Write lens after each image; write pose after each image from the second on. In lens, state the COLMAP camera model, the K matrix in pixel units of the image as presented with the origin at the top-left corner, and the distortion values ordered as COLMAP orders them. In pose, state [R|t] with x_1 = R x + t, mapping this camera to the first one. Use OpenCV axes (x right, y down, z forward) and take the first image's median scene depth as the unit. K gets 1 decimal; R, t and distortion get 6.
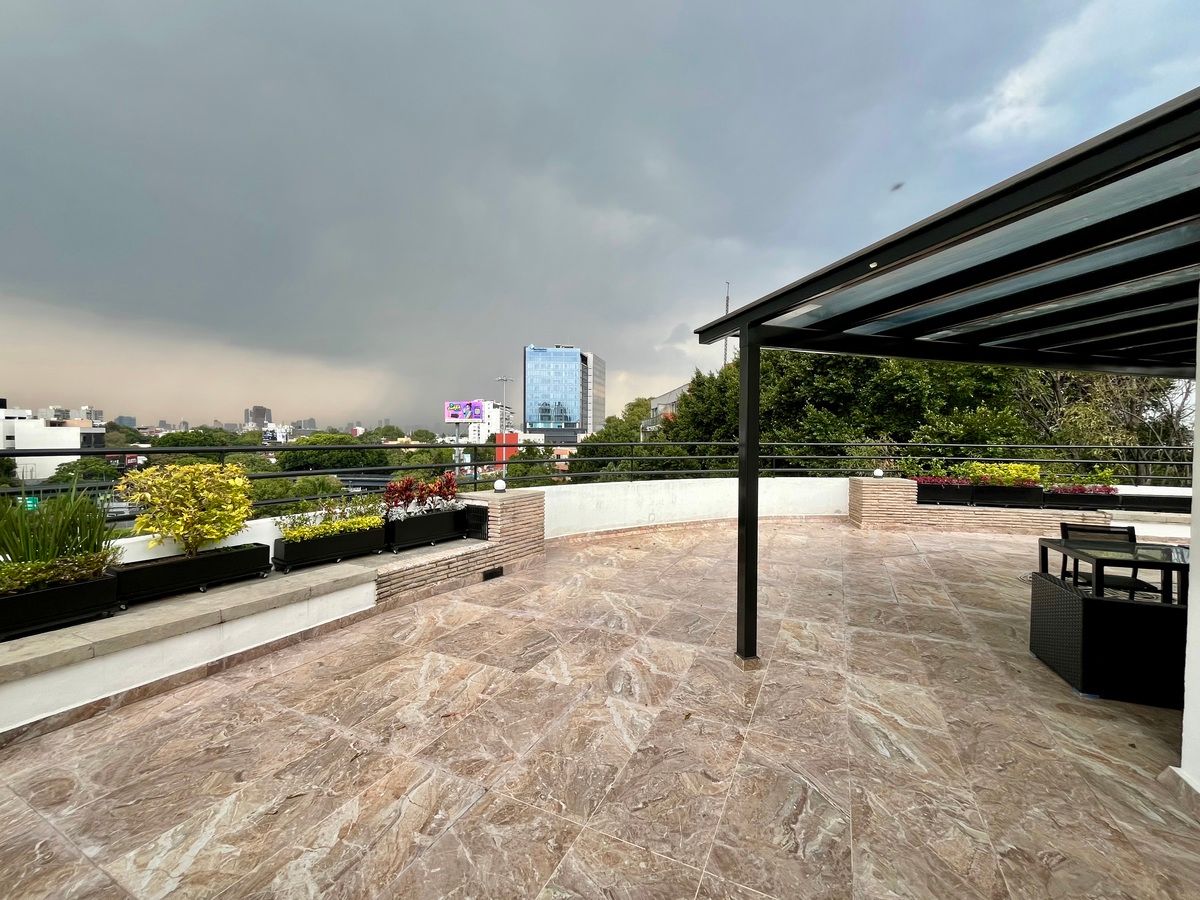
lens RADIAL K [[487.6, 0, 597.7], [0, 487.6, 449.8], [0, 0, 1]] dist [-0.003947, -0.000353]
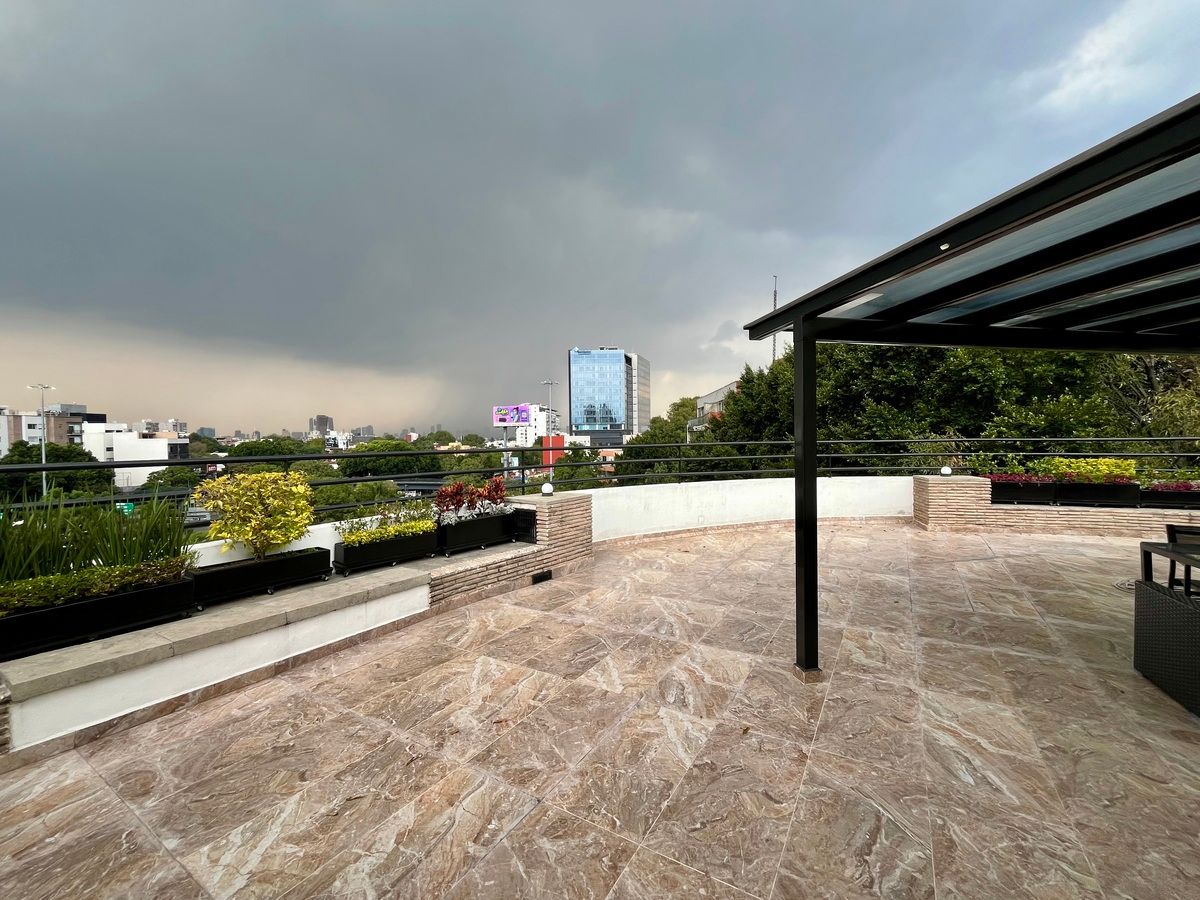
lens RADIAL K [[487.6, 0, 597.7], [0, 487.6, 449.8], [0, 0, 1]] dist [-0.003947, -0.000353]
pose [[0.995435, -0.018090, -0.093708, -0.001480], [0.017853, 0.999835, -0.003377, -0.001631], [0.093754, 0.001688, 0.995594, 0.008276]]
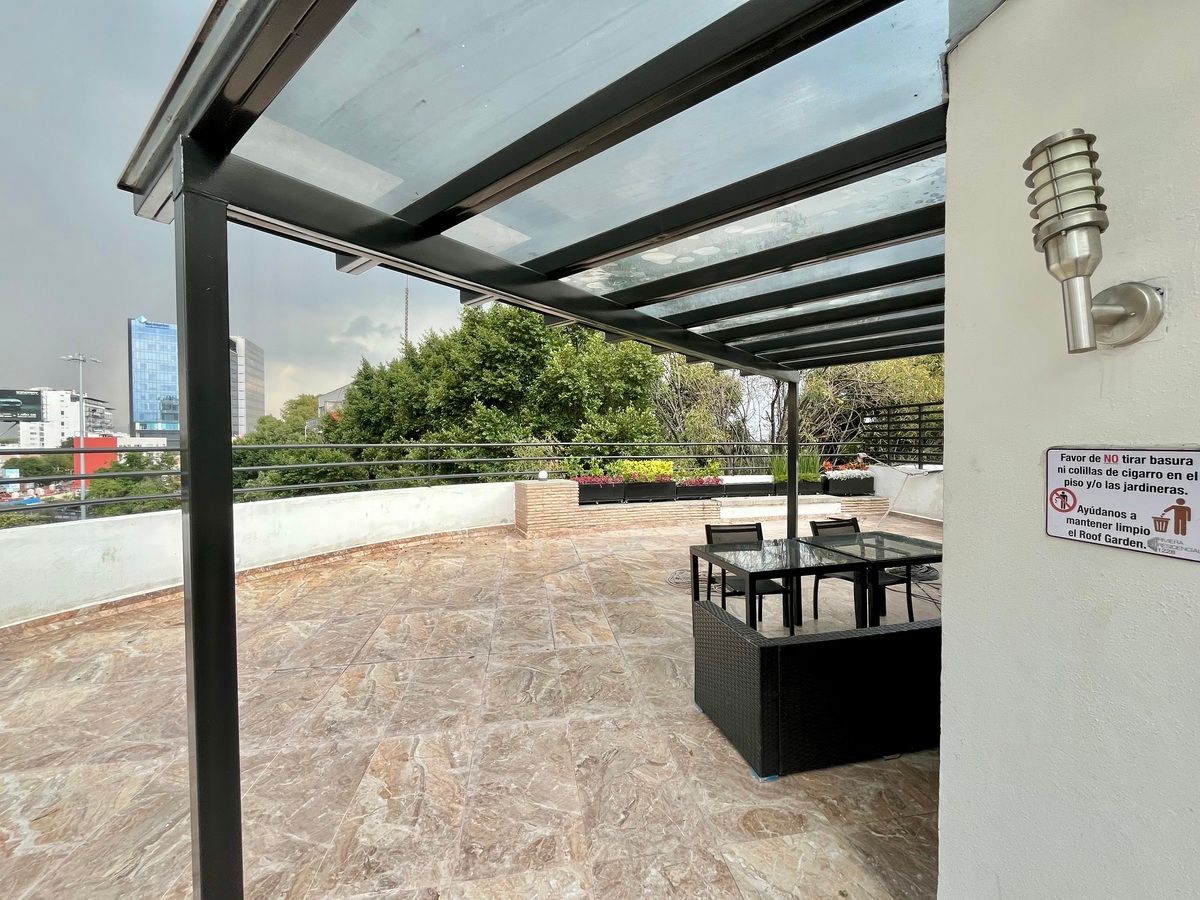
lens RADIAL K [[487.6, 0, 597.7], [0, 487.6, 449.8], [0, 0, 1]] dist [-0.003947, -0.000353]
pose [[0.819527, -0.018266, 0.572750, 0.151703], [0.021814, 0.999762, 0.000672, 0.001514], [-0.572626, 0.011943, 0.819730, 0.209554]]
